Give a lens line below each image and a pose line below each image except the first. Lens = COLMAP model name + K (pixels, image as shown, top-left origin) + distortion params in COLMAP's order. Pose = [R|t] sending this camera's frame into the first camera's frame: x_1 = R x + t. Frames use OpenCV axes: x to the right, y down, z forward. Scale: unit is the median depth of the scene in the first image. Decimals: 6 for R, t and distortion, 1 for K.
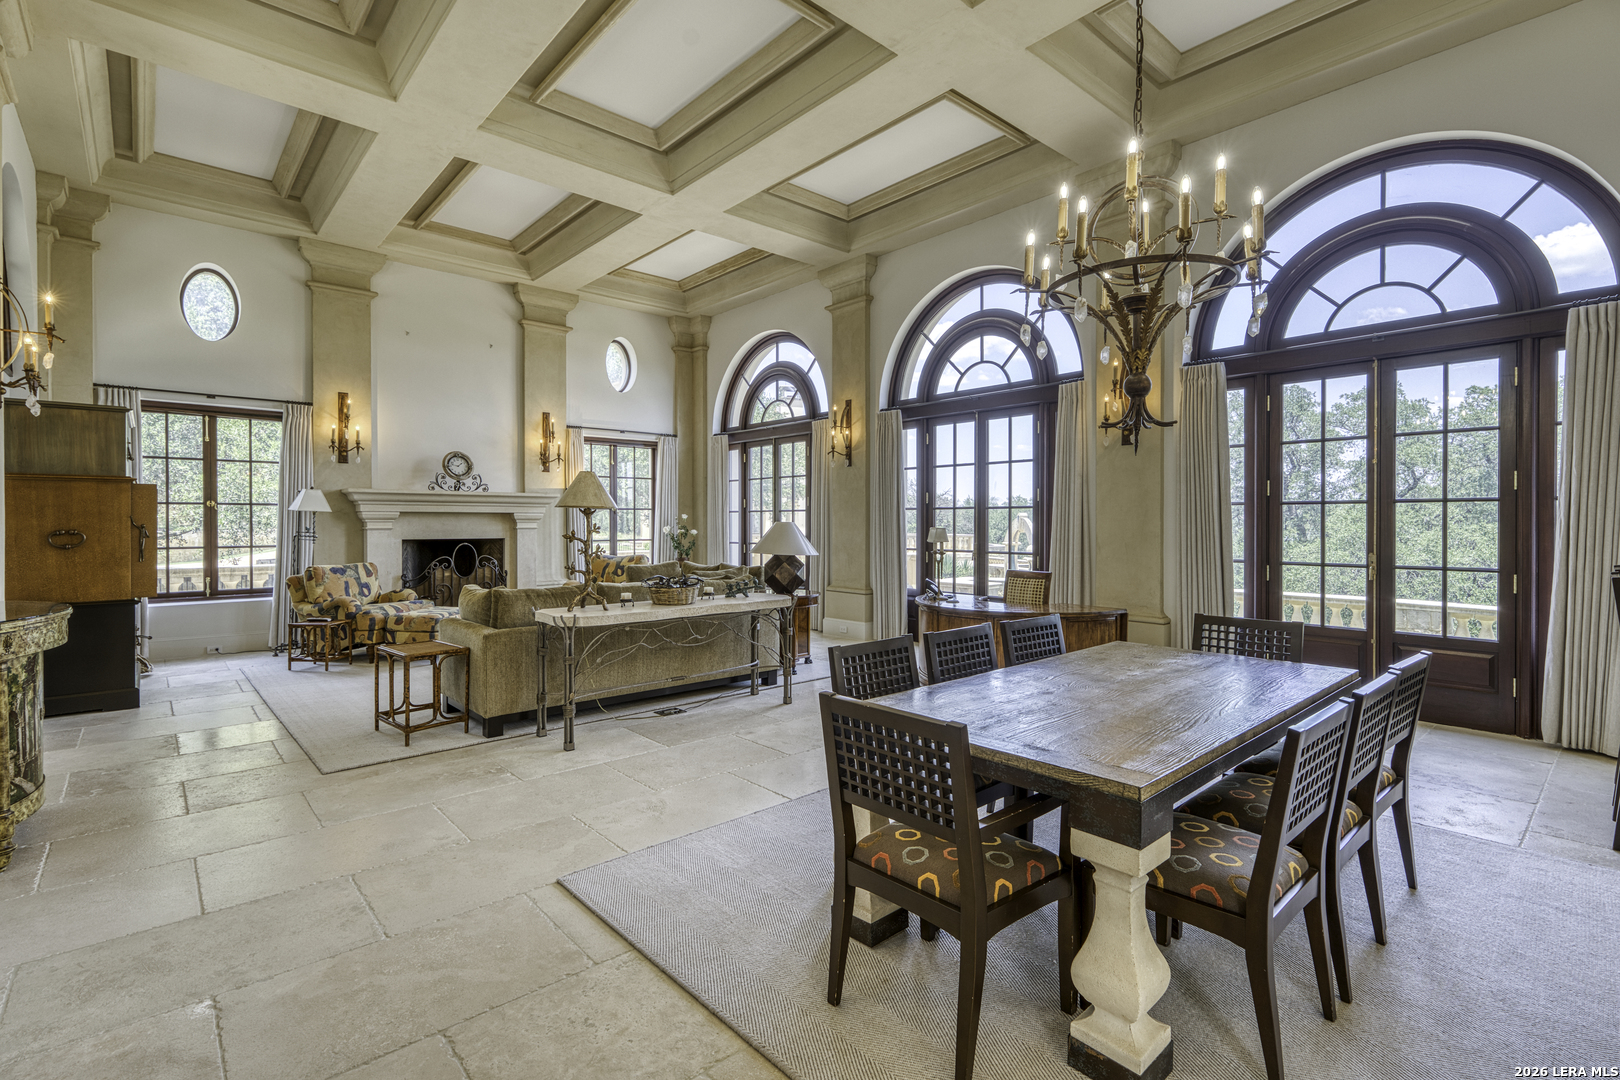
lens RADIAL K [[754.7, 0, 878.6], [0, 754.7, 514.8], [0, 0, 1]] dist [0.024289, 0.000018]
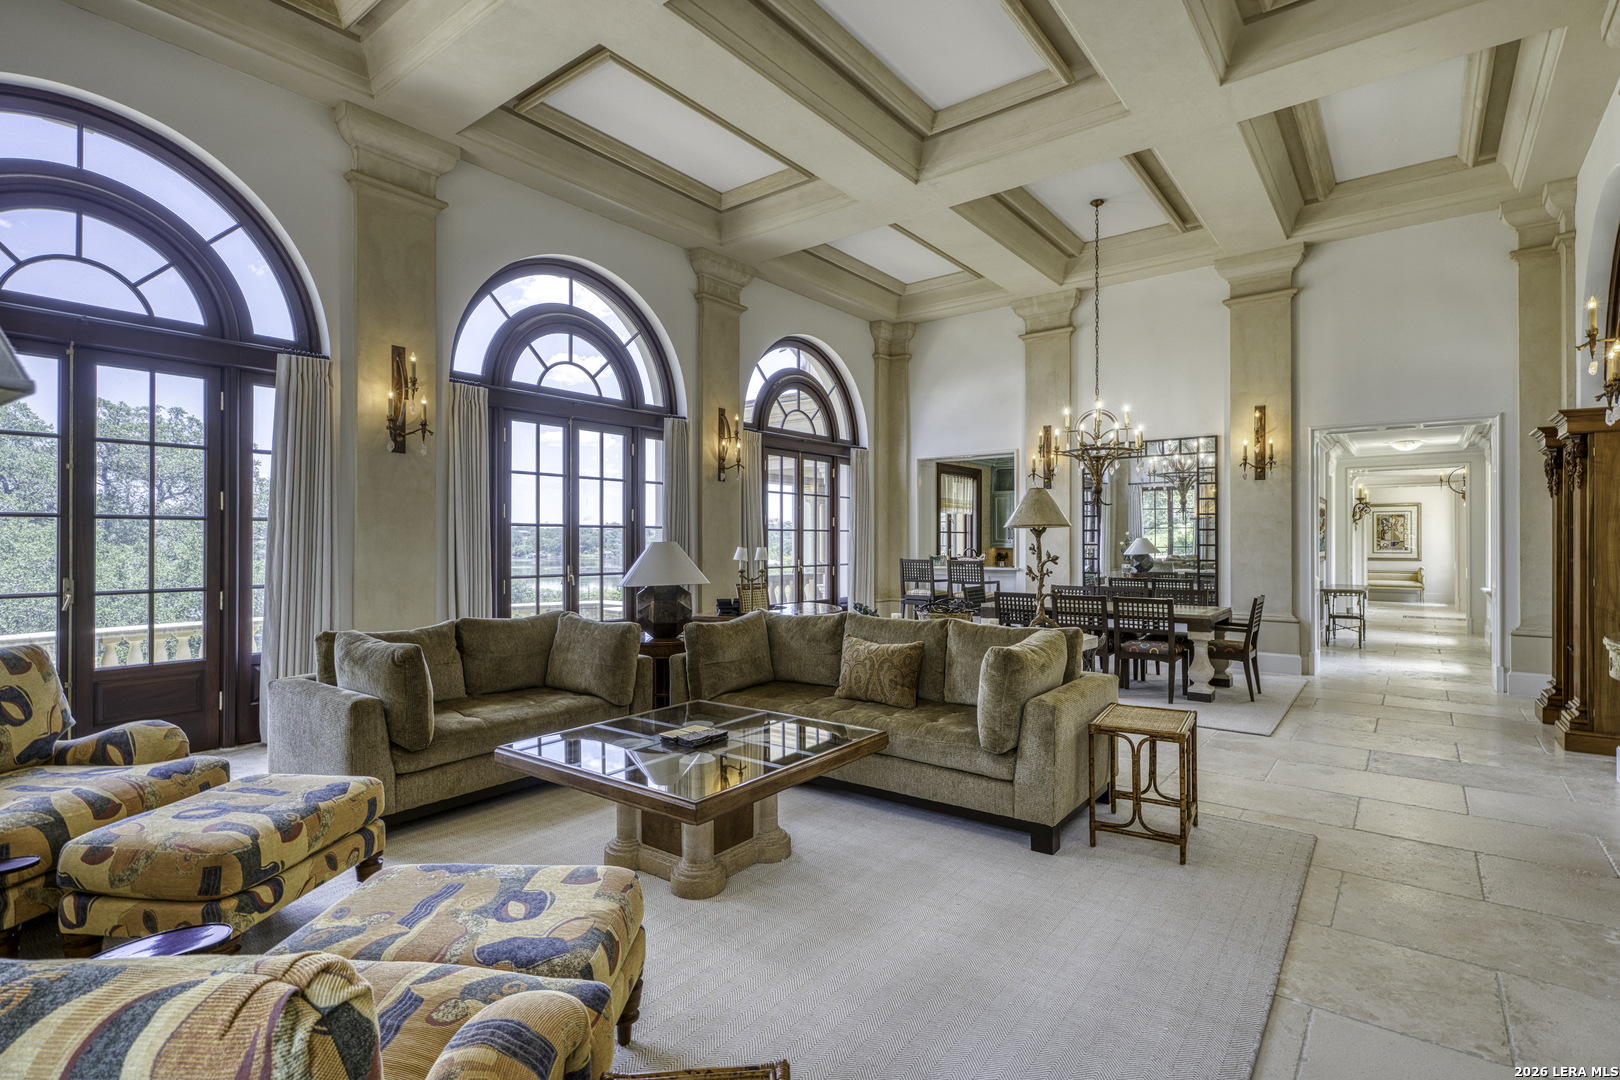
lens RADIAL K [[783.3, 0, 813.3], [0, 783.3, 540.1], [0, 0, 1]] dist [0.002166, -0.000003]
pose [[-0.143755, -0.001515, 0.989612, -0.697087], [-0.009539, 0.999954, 0.000145, 0.003264], [-0.989567, -0.009419, -0.143763, 0.722986]]
